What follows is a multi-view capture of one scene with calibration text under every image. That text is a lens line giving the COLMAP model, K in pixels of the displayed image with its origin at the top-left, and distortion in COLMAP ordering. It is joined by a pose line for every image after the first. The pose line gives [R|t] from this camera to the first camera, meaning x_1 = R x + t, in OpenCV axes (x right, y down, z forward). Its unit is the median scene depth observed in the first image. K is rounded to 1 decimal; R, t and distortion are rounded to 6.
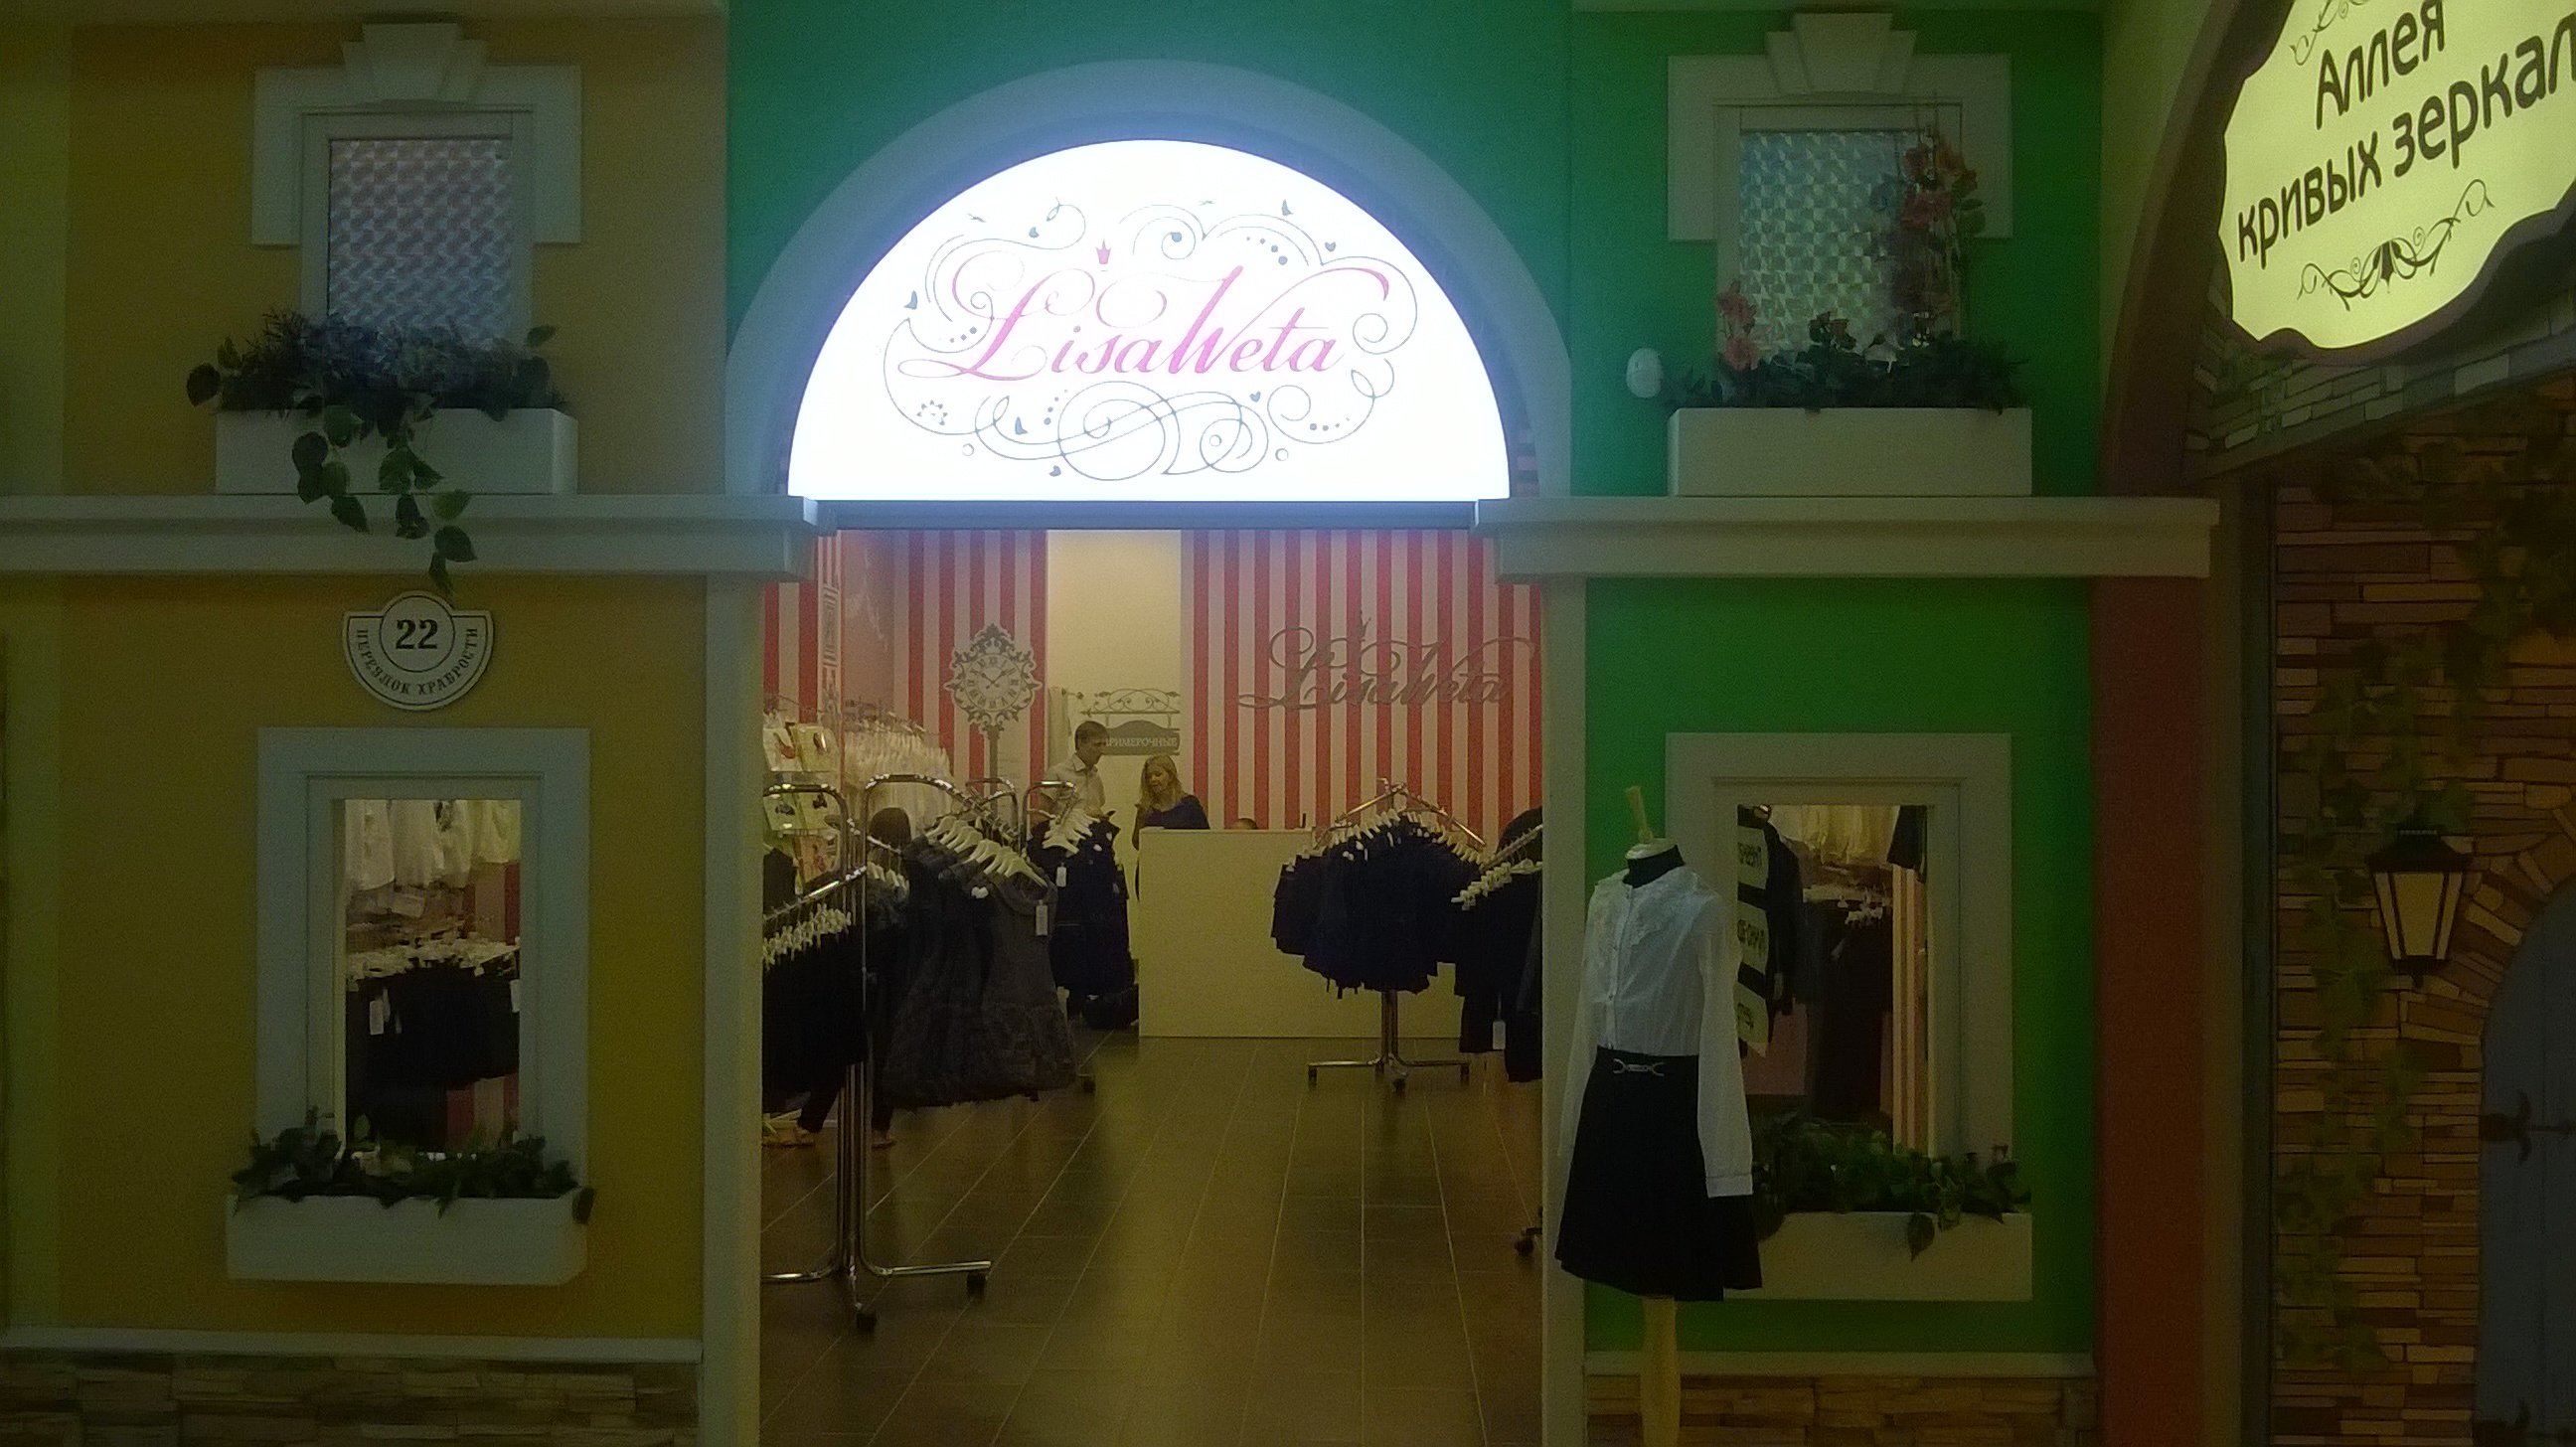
lens RADIAL K [[2003.9, 0, 1299.4], [0, 2003.9, 732.2], [0, 0, 1]] dist [0.050494, -0.000165]
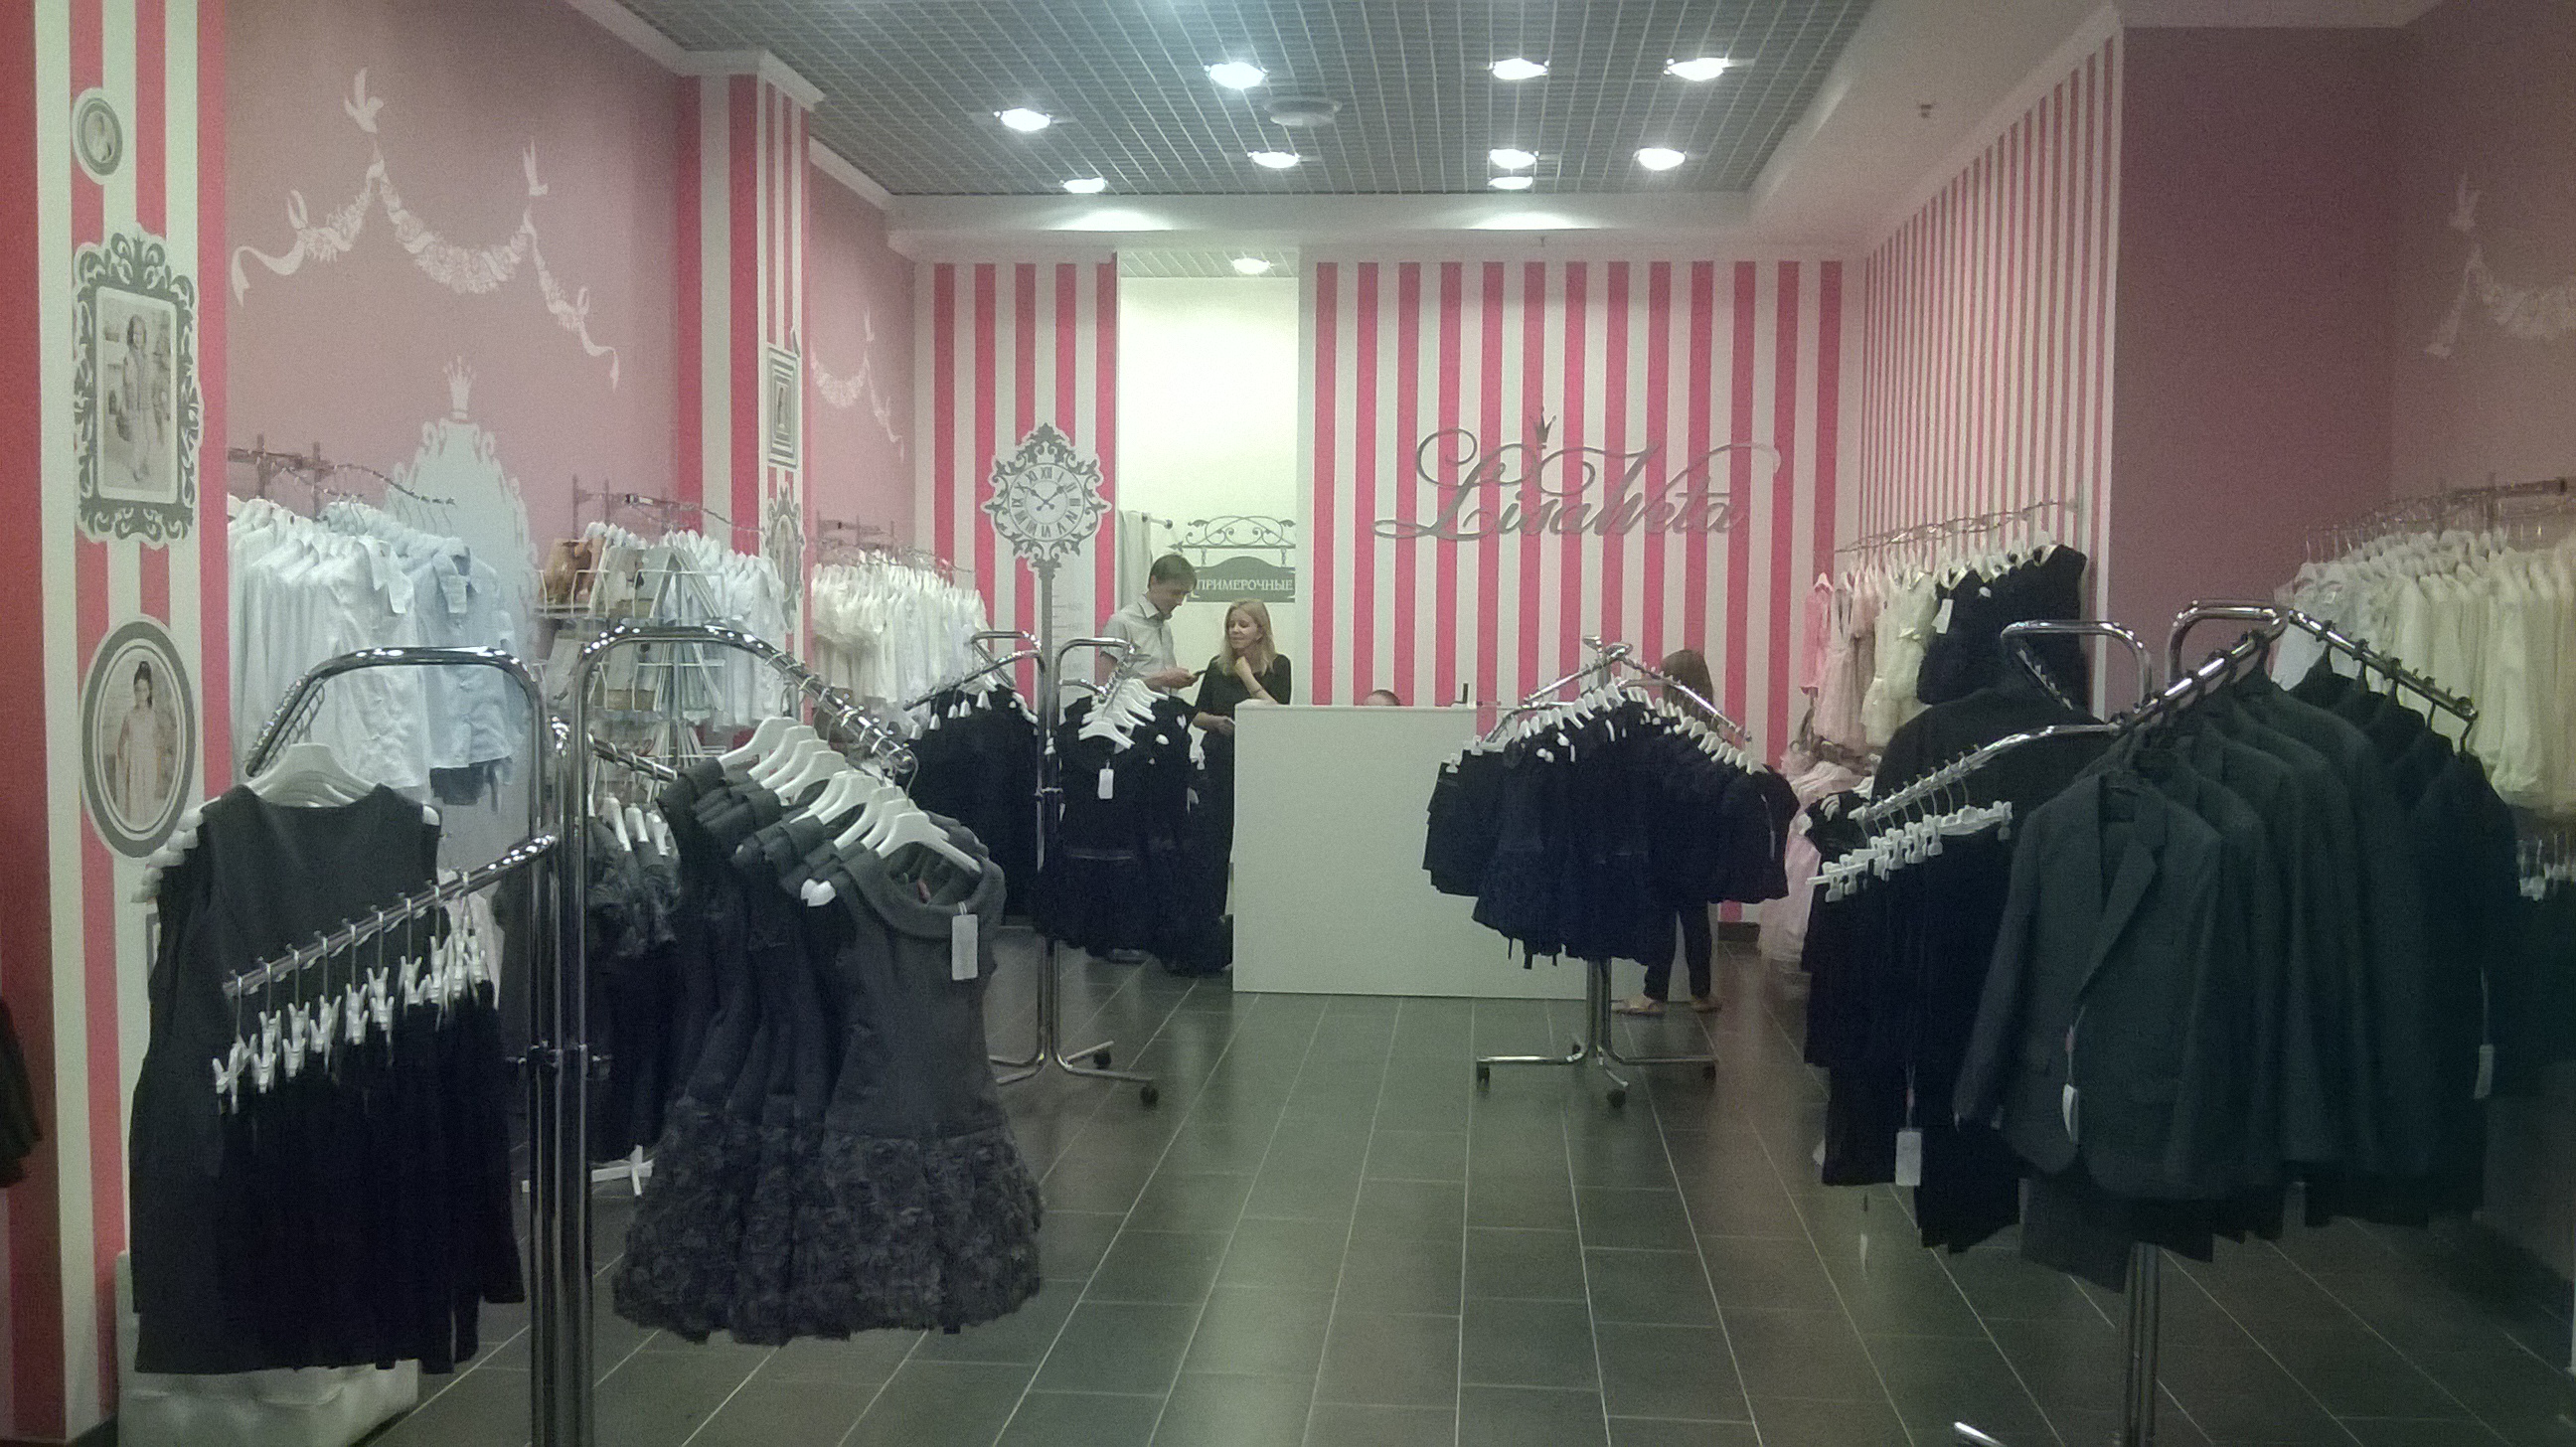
lens RADIAL K [[2003.9, 0, 1293.6], [0, 2003.9, 728.9], [0, 0, 1]] dist [0.050494, -0.000165]
pose [[0.997817, 0.011192, -0.065080, -0.011835], [-0.006471, 0.997362, 0.072303, 0.005045], [0.065717, -0.071724, 0.995257, 0.271335]]
